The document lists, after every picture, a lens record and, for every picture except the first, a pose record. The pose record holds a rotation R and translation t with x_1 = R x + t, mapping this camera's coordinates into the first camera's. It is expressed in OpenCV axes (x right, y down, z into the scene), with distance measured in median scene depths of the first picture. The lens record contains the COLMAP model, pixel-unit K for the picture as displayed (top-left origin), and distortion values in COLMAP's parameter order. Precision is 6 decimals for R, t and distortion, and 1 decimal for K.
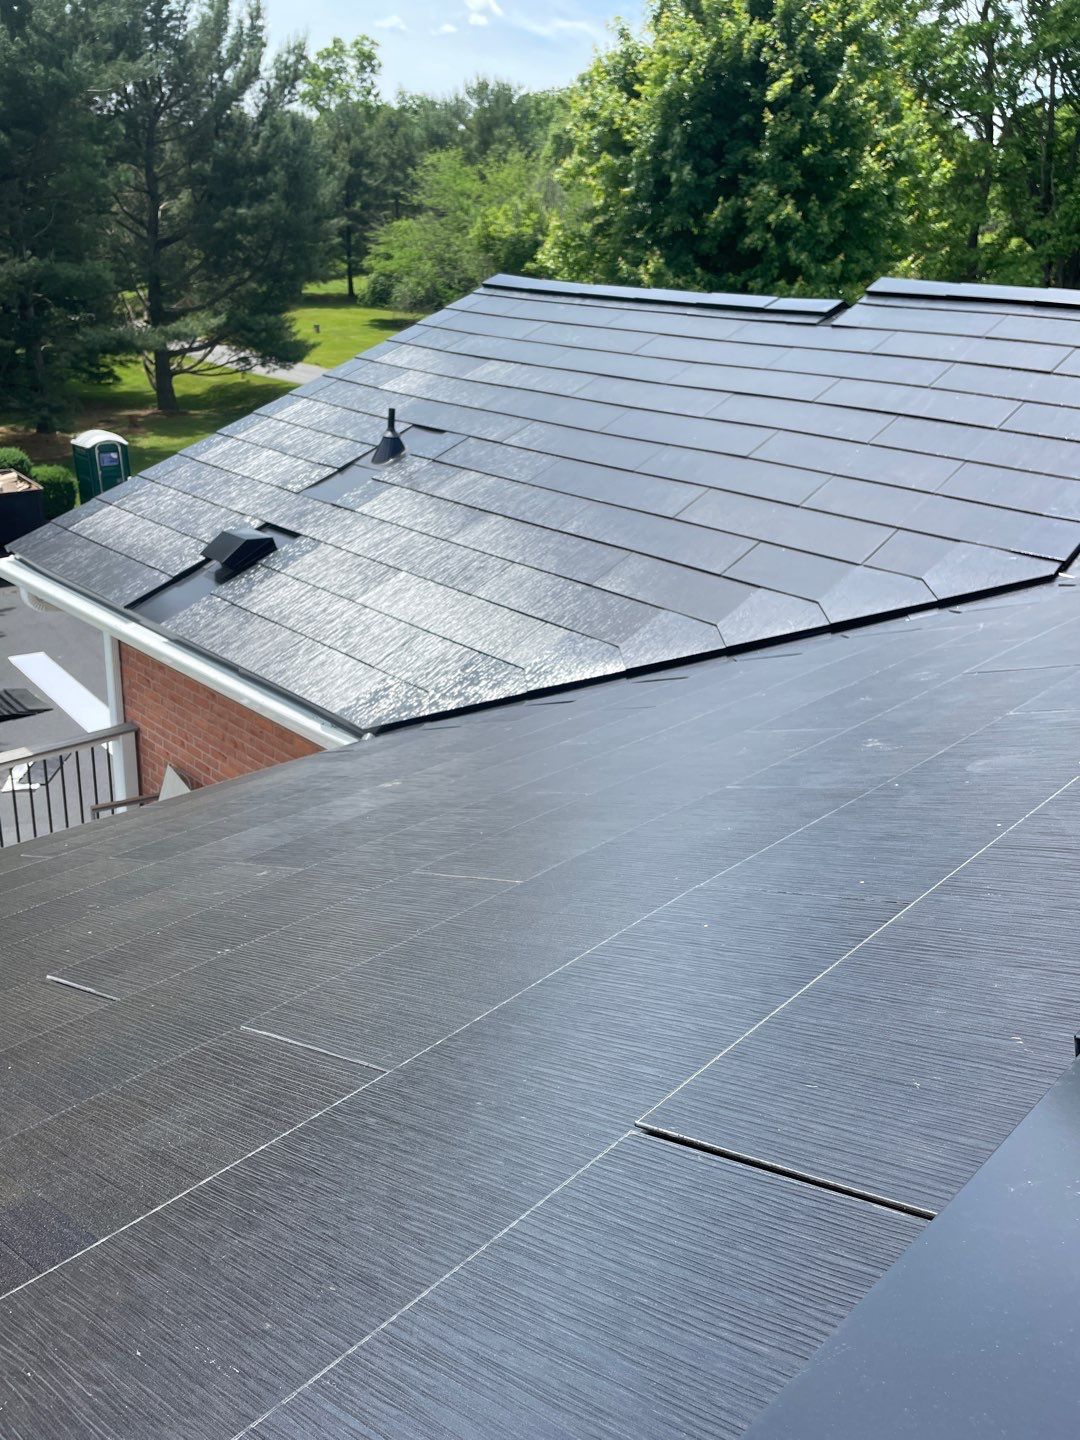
lens RADIAL K [[1086.0, 0, 544.0], [0, 1086.0, 710.4], [0, 0, 1]] dist [0.086155, -0.115751]
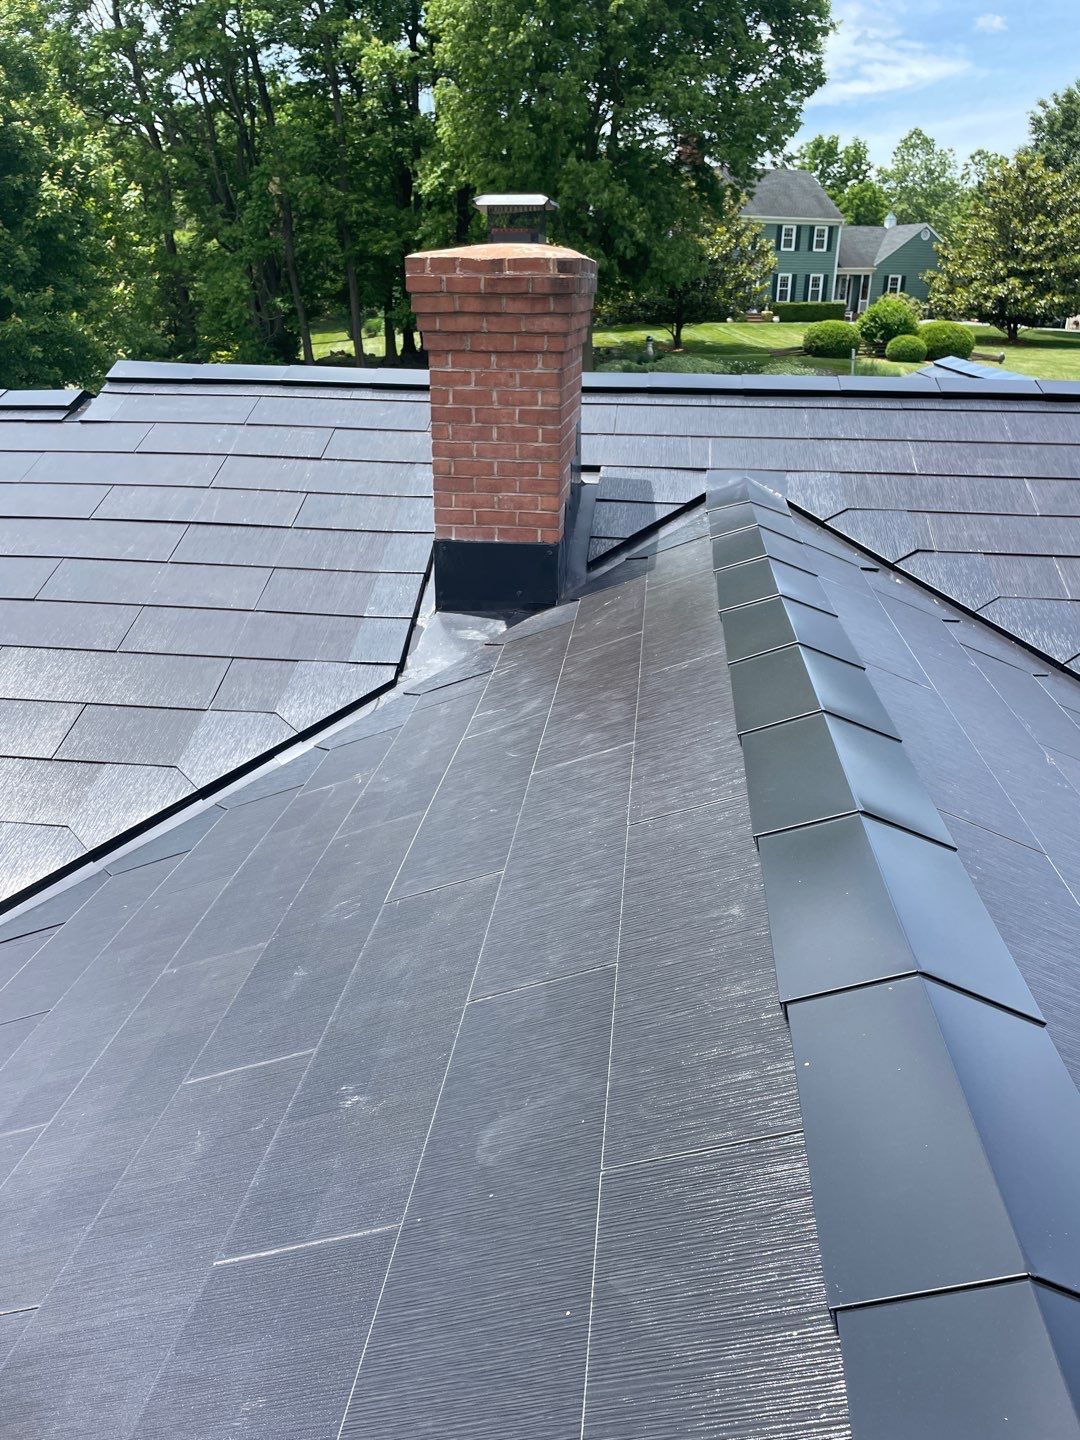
lens RADIAL K [[1086.0, 0, 538.1], [0, 1086.0, 701.1], [0, 0, 1]] dist [0.086155, -0.115751]
pose [[0.798084, -0.266427, 0.540443, 0.001793], [0.266262, 0.960547, 0.080335, -0.020929], [-0.540525, 0.079786, 0.837536, 0.009892]]
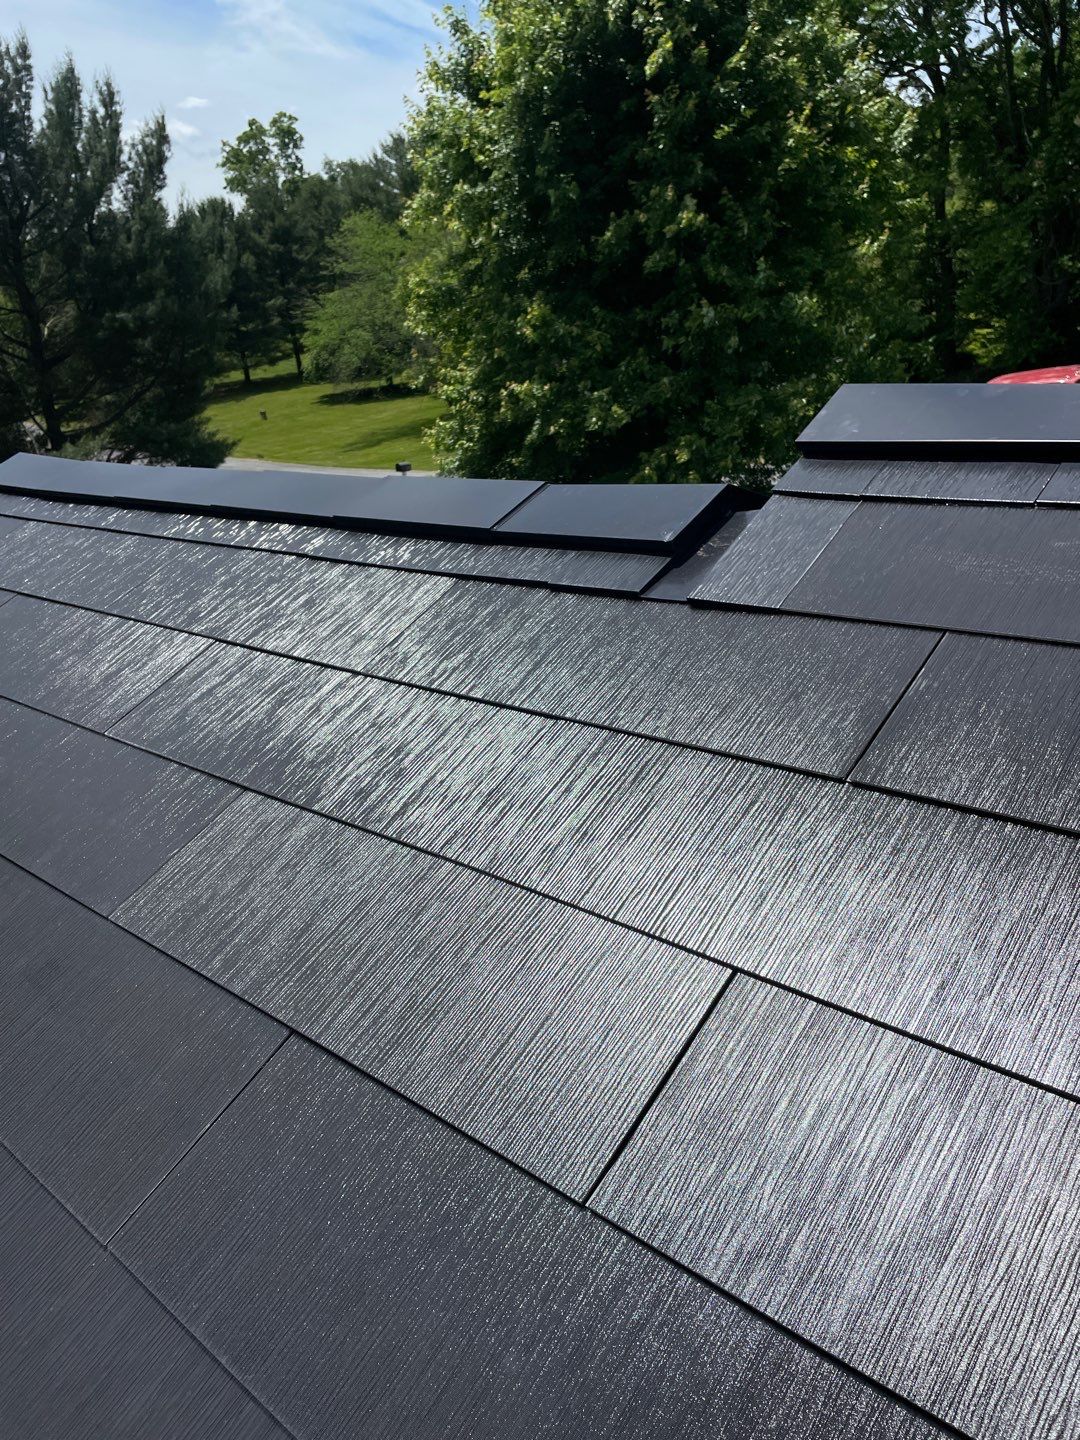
lens RADIAL K [[1086.0, 0, 545.5], [0, 1086.0, 695.5], [0, 0, 1]] dist [0.086155, -0.115751]
pose [[0.987227, -0.157488, -0.024105, 0.049521], [0.156389, 0.986794, -0.042187, -0.069116], [0.030430, 0.037878, 0.998819, 0.156259]]
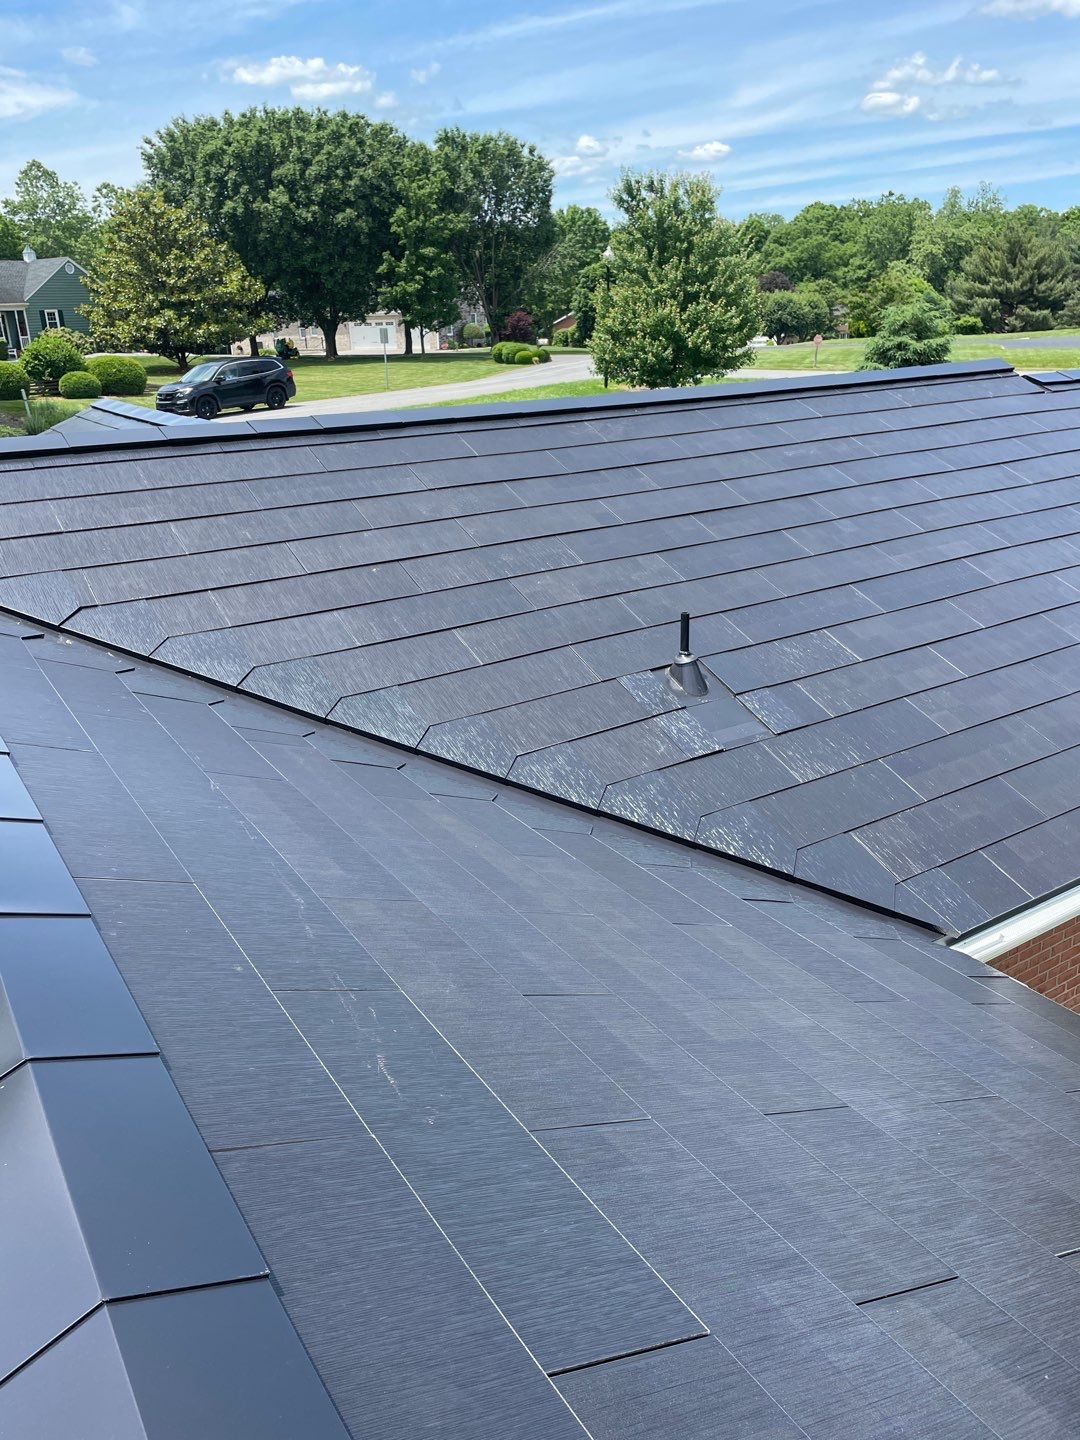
lens RADIAL K [[1086.0, 0, 533.7], [0, 1086.0, 712.7], [0, 0, 1]] dist [0.086155, -0.115751]
pose [[0.242054, -0.405369, 0.881525, 0.005589], [0.410684, 0.865947, 0.285438, -0.019875], [-0.879061, 0.292937, 0.376085, -0.002567]]
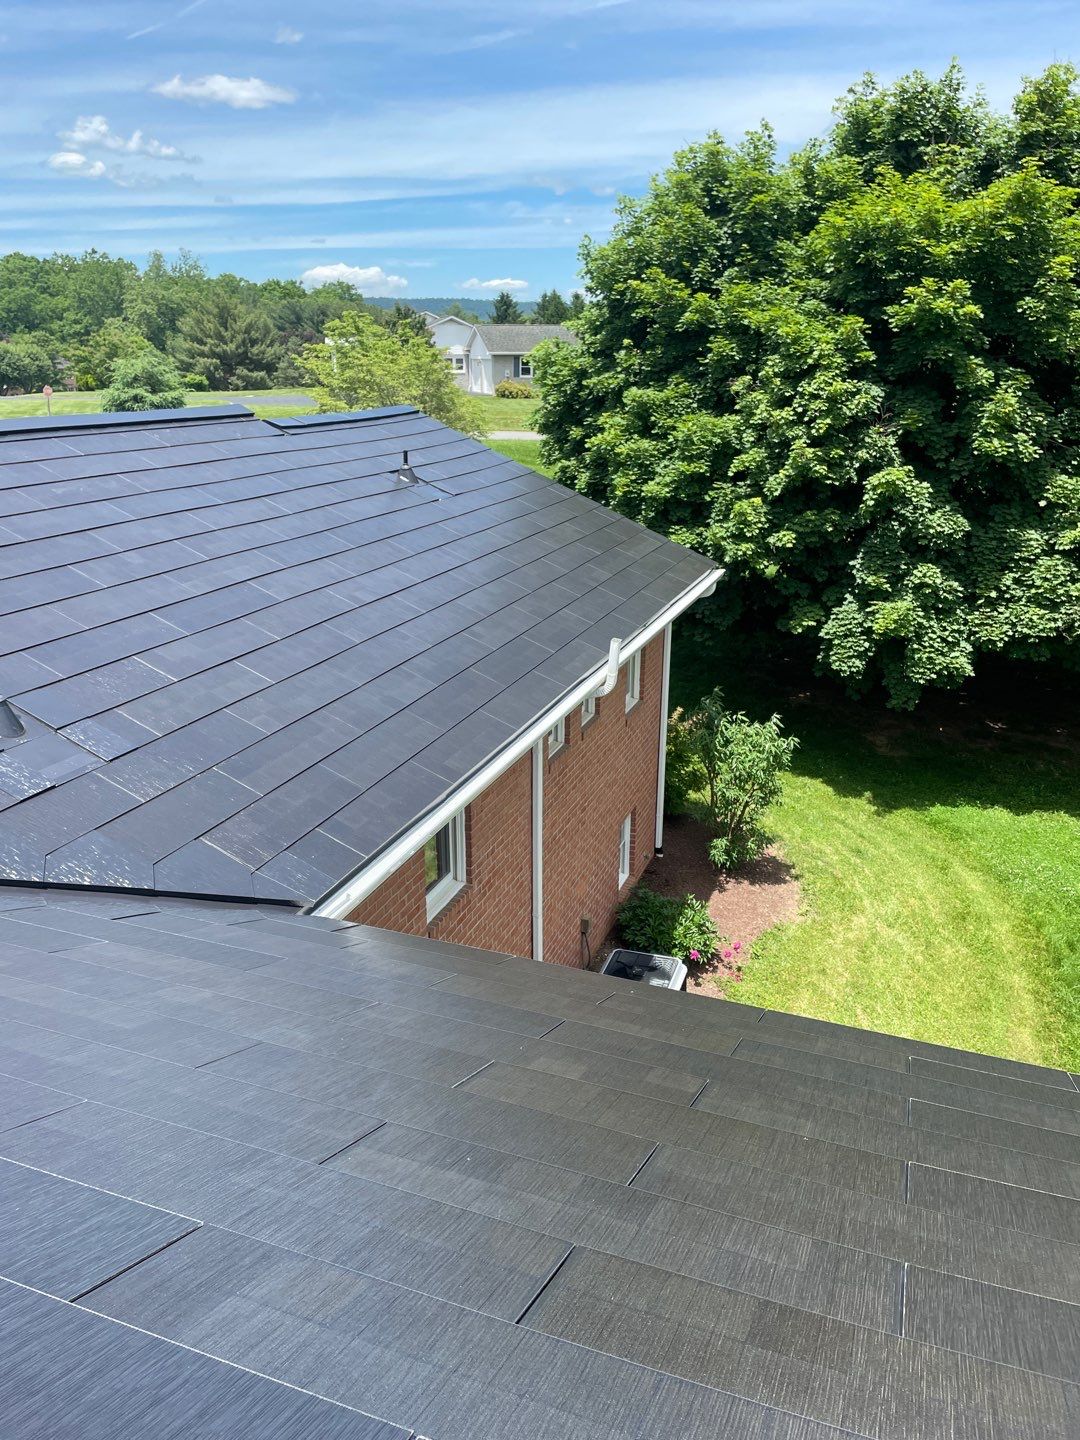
lens RADIAL K [[1086.0, 0, 524.1], [0, 1086.0, 705.8], [0, 0, 1]] dist [0.086155, -0.115751]
pose [[-0.377601, -0.348042, 0.858070, -0.003367], [0.321957, 0.819507, 0.474080, -0.019520], [-0.868194, 0.455275, -0.197392, 0.002850]]
